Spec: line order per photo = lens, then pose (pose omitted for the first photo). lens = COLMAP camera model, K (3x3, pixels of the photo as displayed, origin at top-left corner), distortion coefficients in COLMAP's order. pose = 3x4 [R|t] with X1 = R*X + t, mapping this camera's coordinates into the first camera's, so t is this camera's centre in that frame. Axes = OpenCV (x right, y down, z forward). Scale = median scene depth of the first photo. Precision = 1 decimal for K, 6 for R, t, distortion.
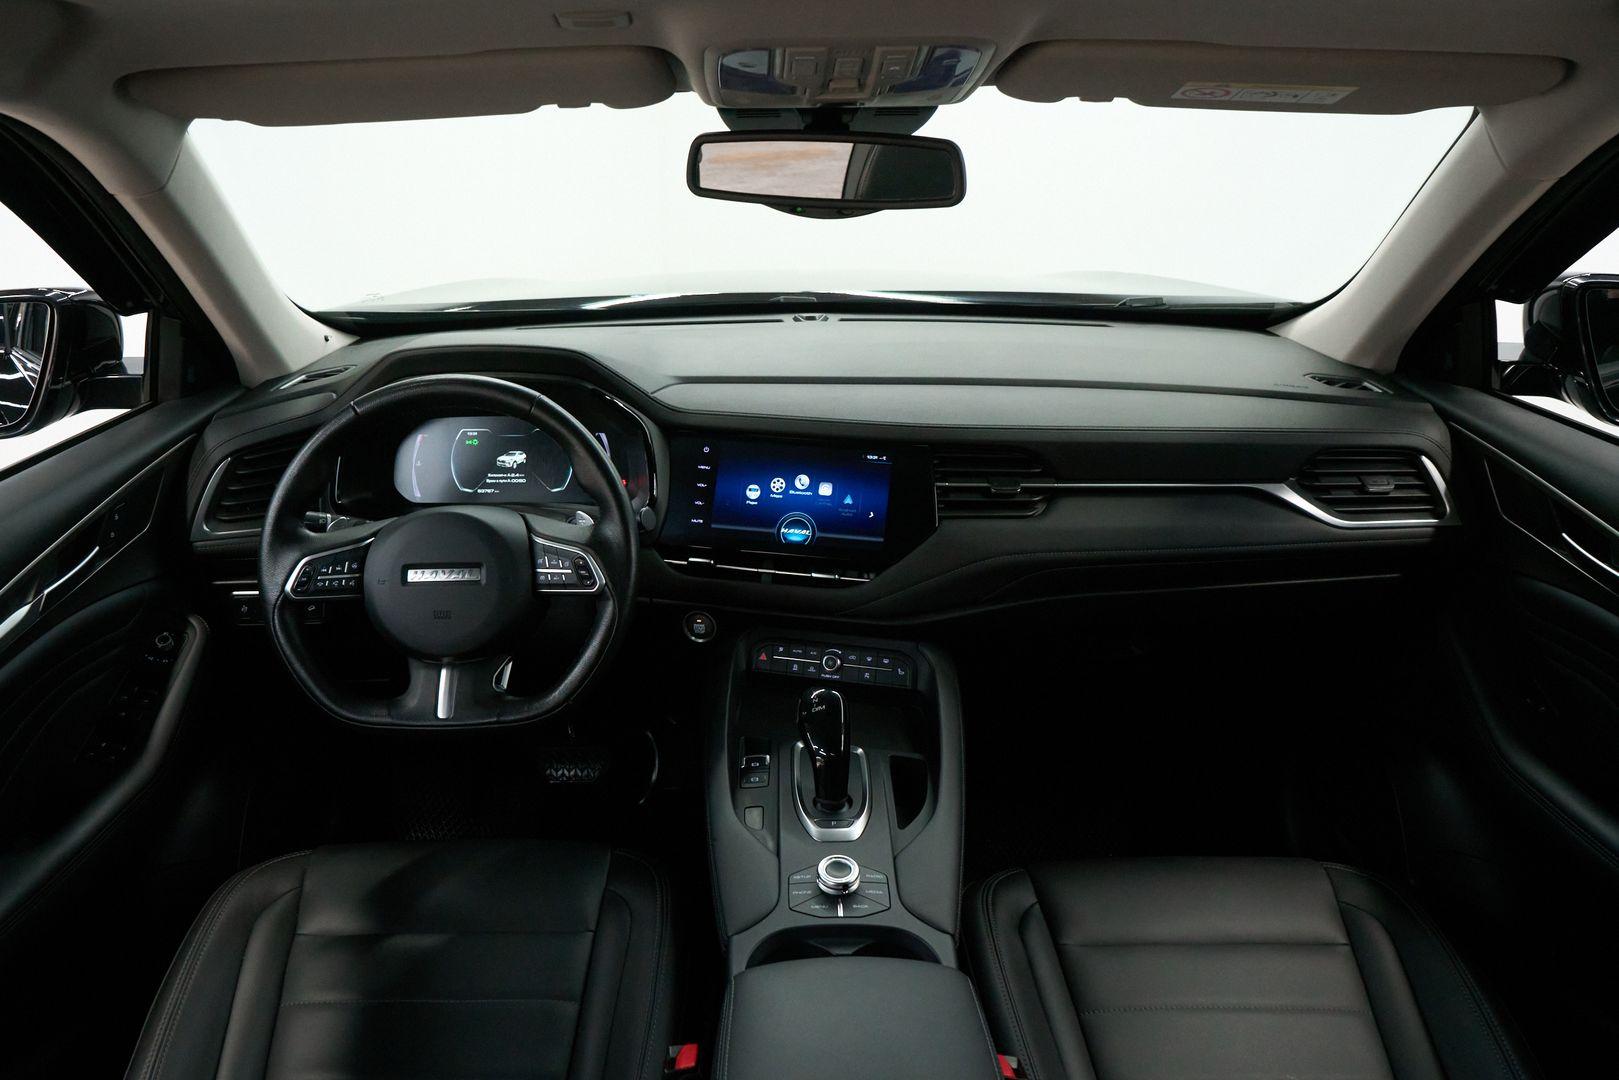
lens RADIAL K [[1279.4, 0, 780.6], [0, 1279.4, 534.5], [0, 0, 1]] dist [-0.001036, -0.001949]
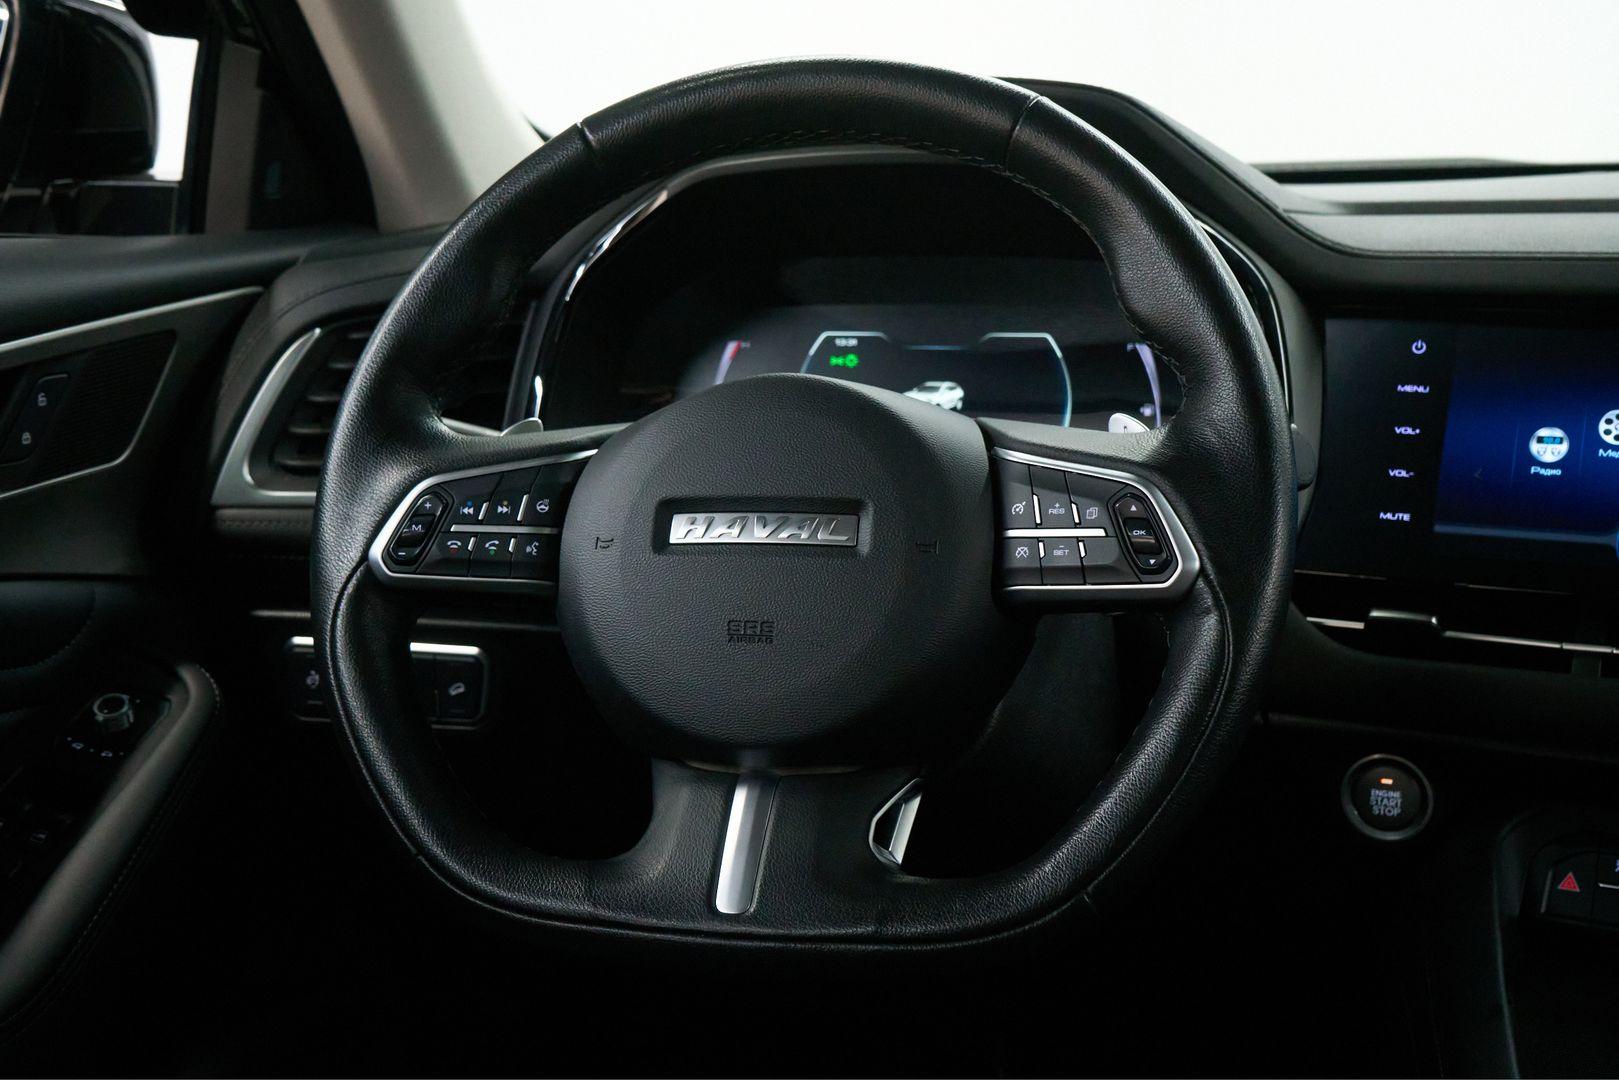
lens RADIAL K [[1967.3, 0, 806.6], [0, 1967.3, 505.4], [0, 0, 1]] dist [-0.012086, 0.004537]
pose [[0.970449, 0.030139, -0.239417, -0.101679], [-0.076126, 0.979742, -0.185232, 0.117576], [0.228984, 0.197984, 0.953084, 0.407268]]
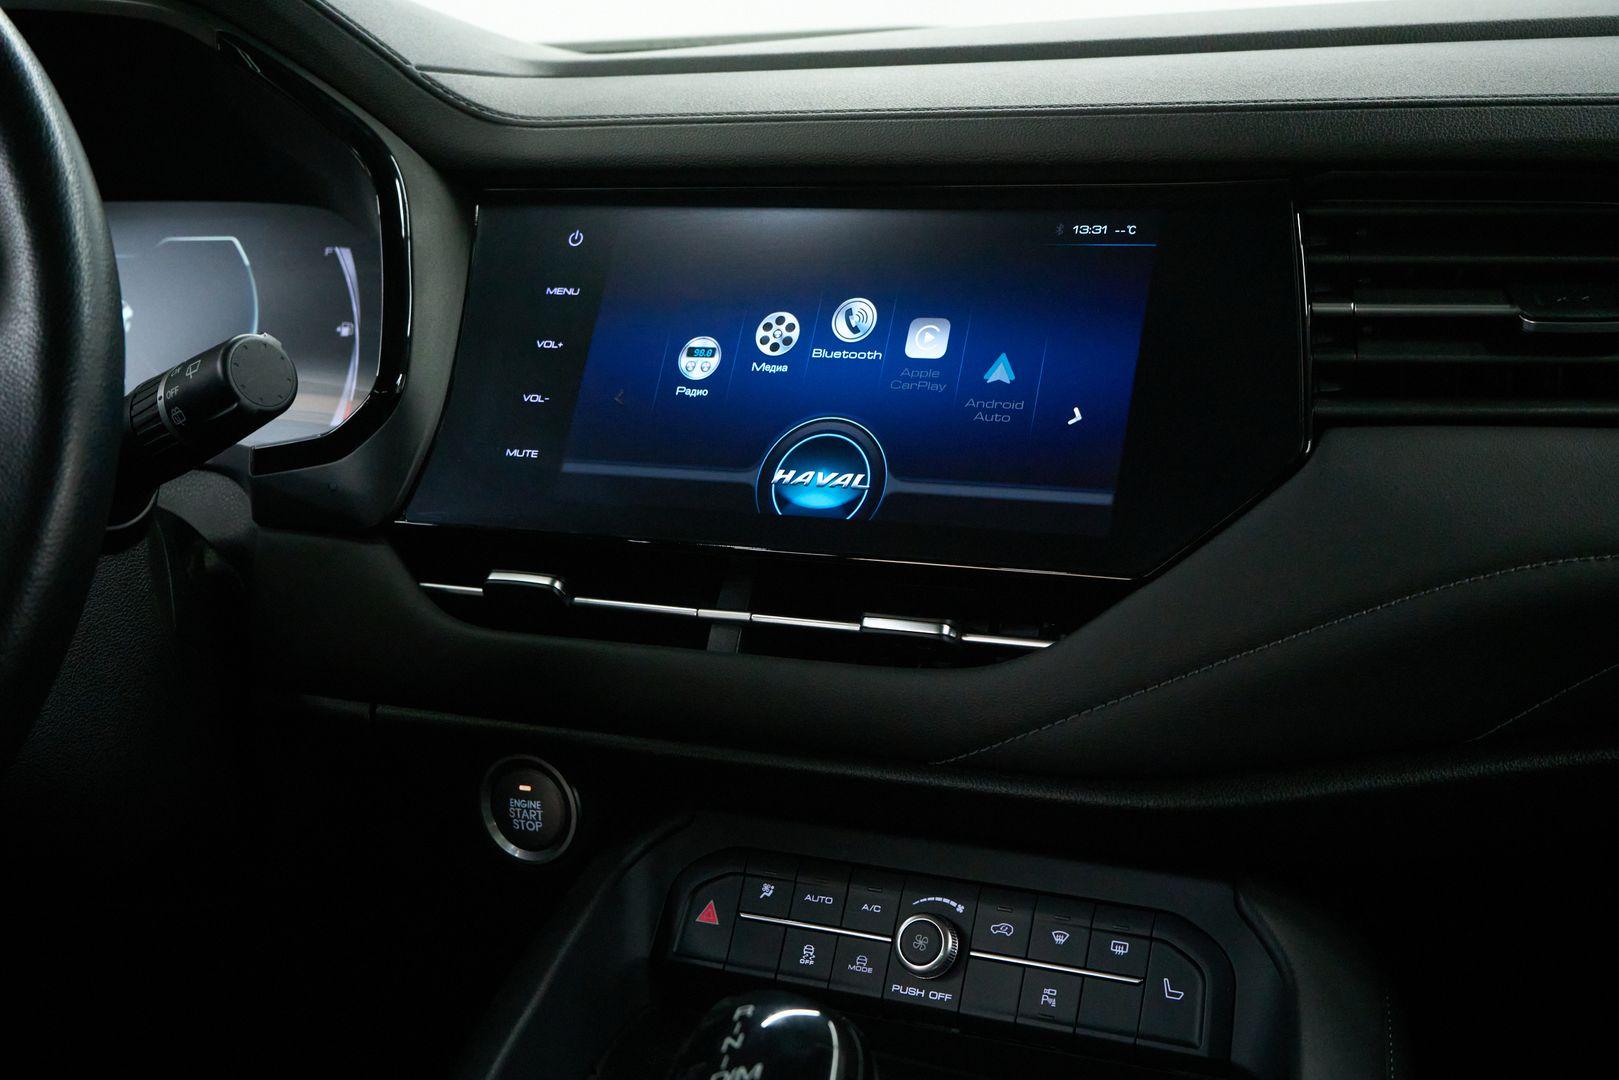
lens RADIAL K [[2079.6, 0, 809.5], [0, 2079.6, 540.0], [0, 0, 1]] dist [0.053776, 0.021151]
pose [[0.978837, 0.019073, -0.203752, 0.111234], [-0.051770, 0.986340, -0.156373, 0.089807], [0.197986, 0.163612, 0.966454, 0.562920]]
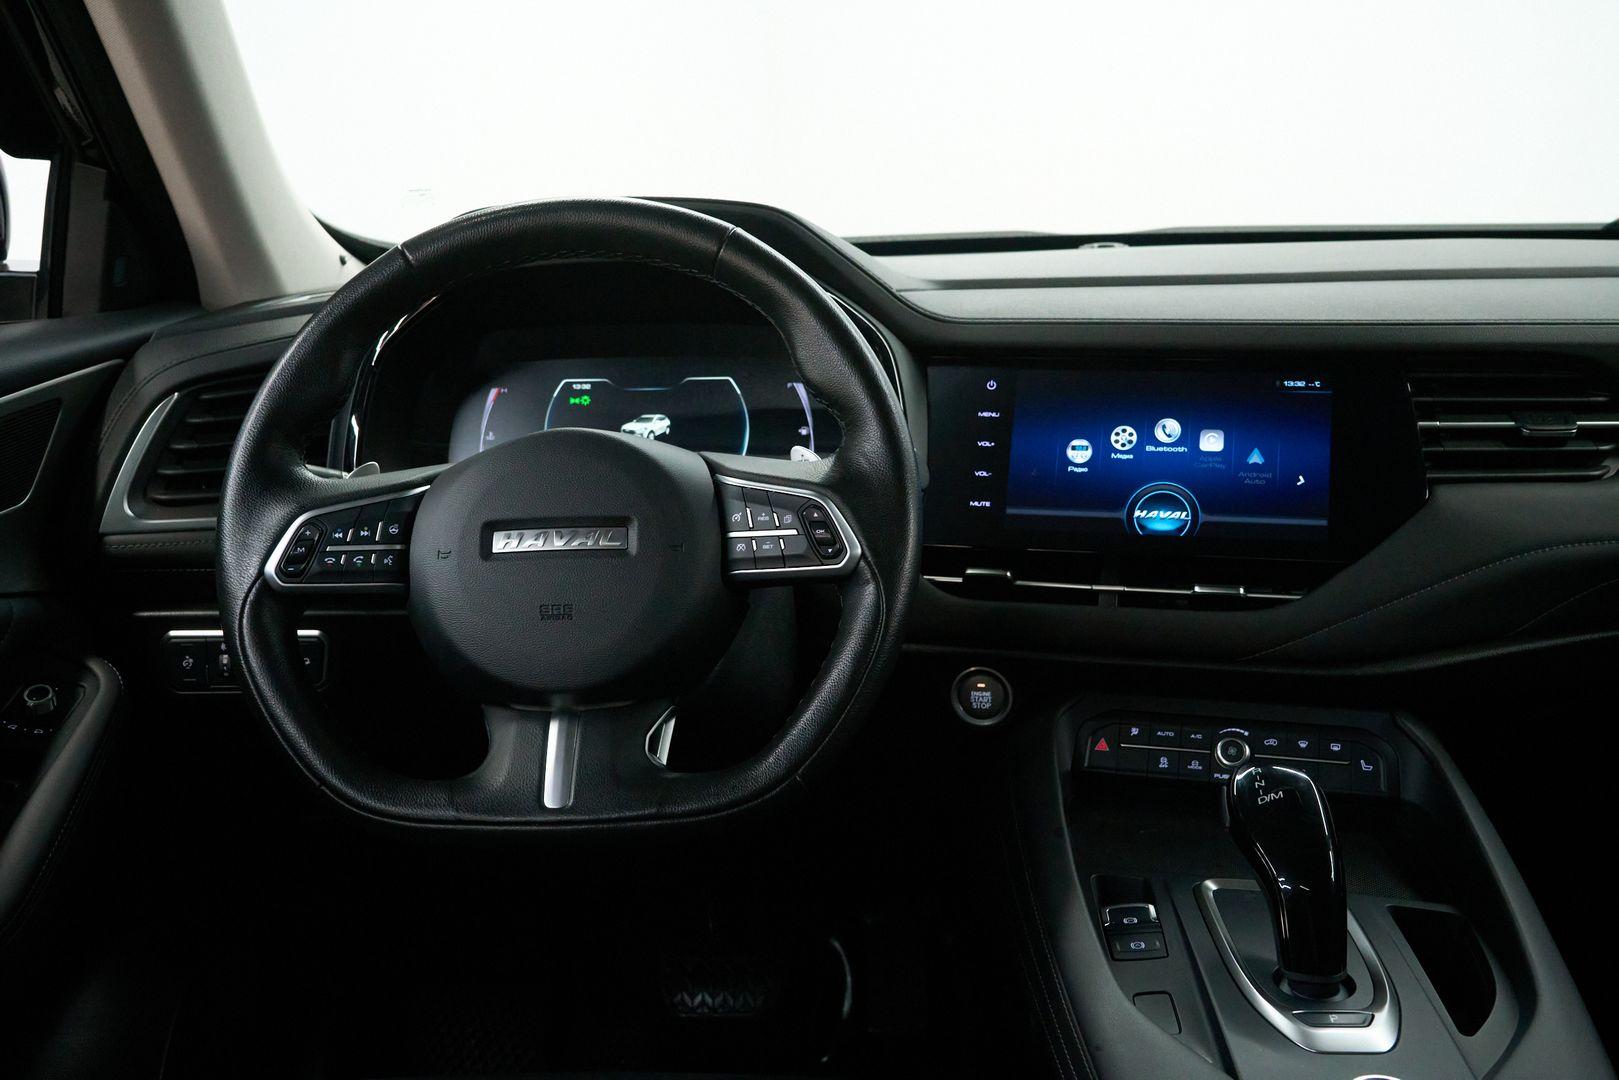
lens RADIAL K [[1644.4, 0, 809.5], [0, 1644.4, 540.0], [0, 0, 1]] dist [-0.001669, 0.117019]
pose [[0.999100, -0.008561, -0.041556, -0.117288], [0.002189, 0.988531, -0.151001, 0.122209], [0.042372, 0.150774, 0.987660, 0.292861]]
